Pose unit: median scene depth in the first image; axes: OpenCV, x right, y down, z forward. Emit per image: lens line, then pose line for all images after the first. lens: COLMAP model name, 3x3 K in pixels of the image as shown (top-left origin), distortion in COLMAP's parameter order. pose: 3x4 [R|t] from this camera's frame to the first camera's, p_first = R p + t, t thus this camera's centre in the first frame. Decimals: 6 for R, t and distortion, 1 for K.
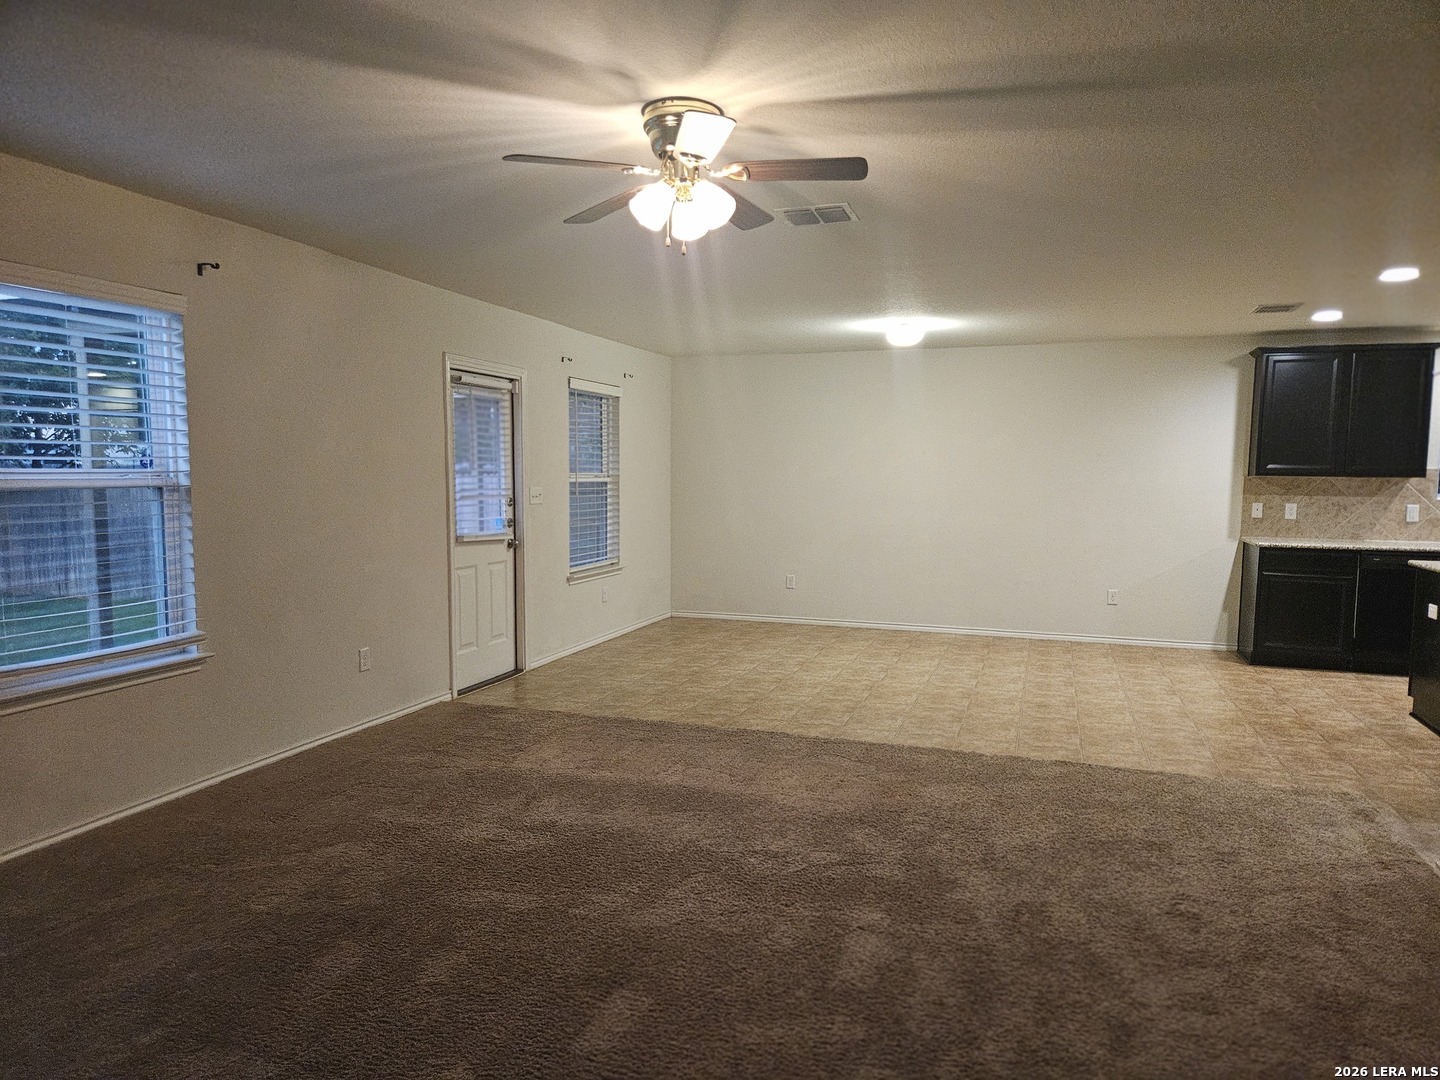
lens RADIAL K [[976.6, 0, 730.6], [0, 976.6, 533.4], [0, 0, 1]] dist [0.073280, -0.065859]
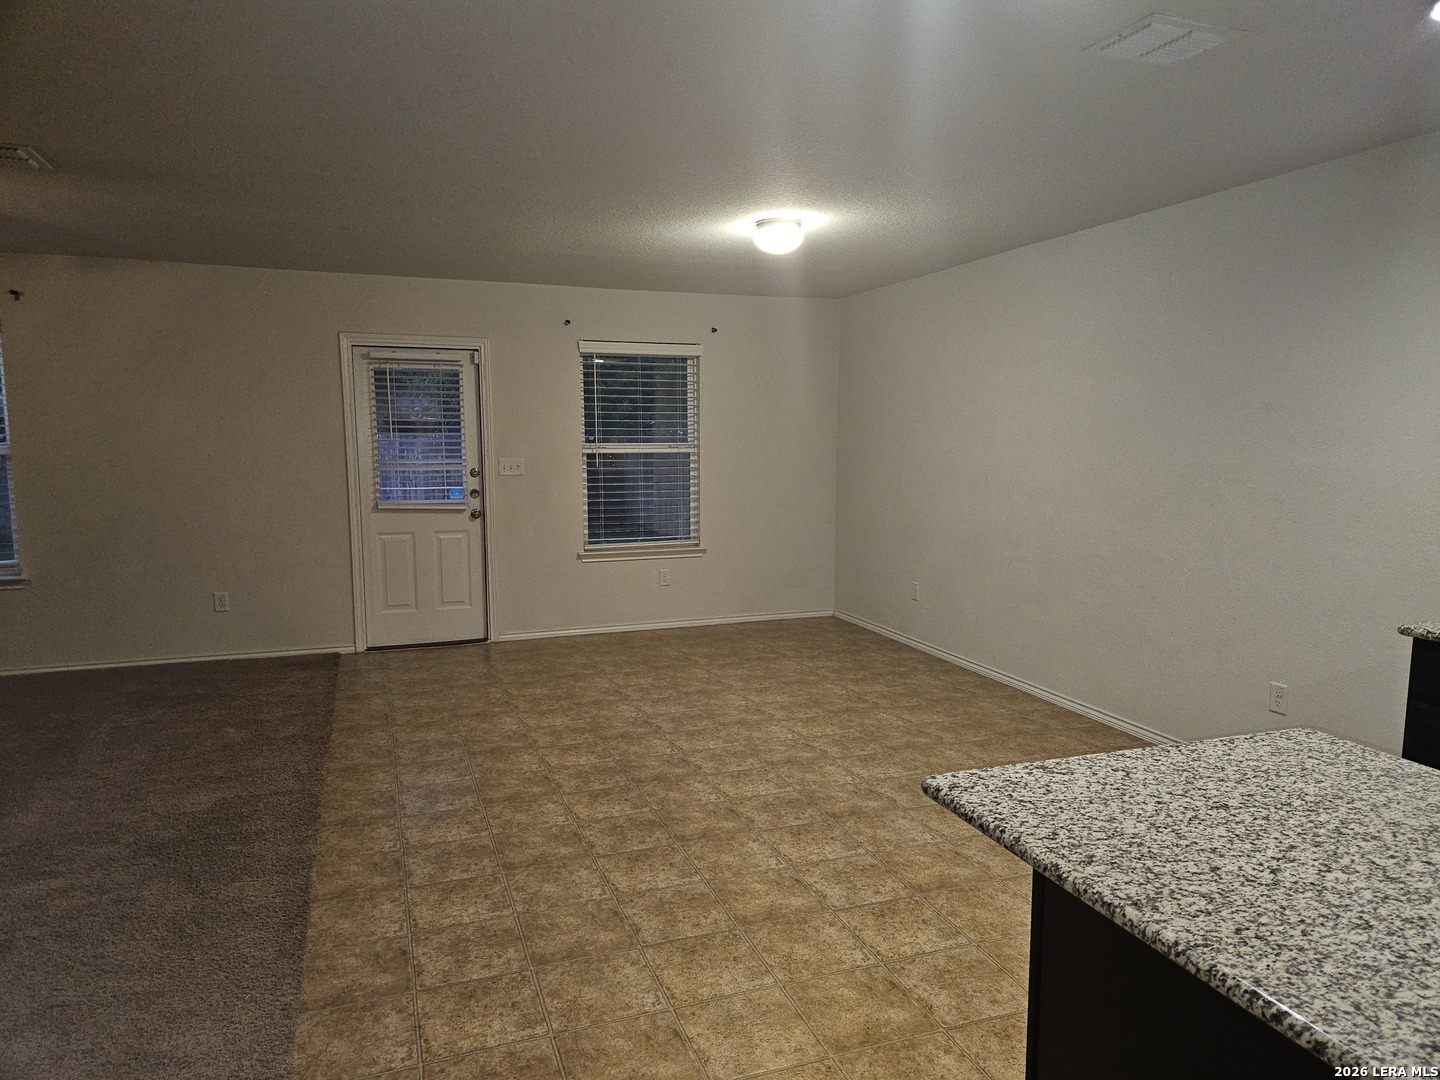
lens RADIAL K [[976.6, 0, 730.6], [0, 976.6, 533.4], [0, 0, 1]] dist [0.073280, -0.065859]
pose [[0.631653, 0.081656, -0.770939, 0.647812], [-0.048749, 0.996653, 0.065621, -0.043532], [0.773717, -0.003867, 0.633520, 0.503898]]
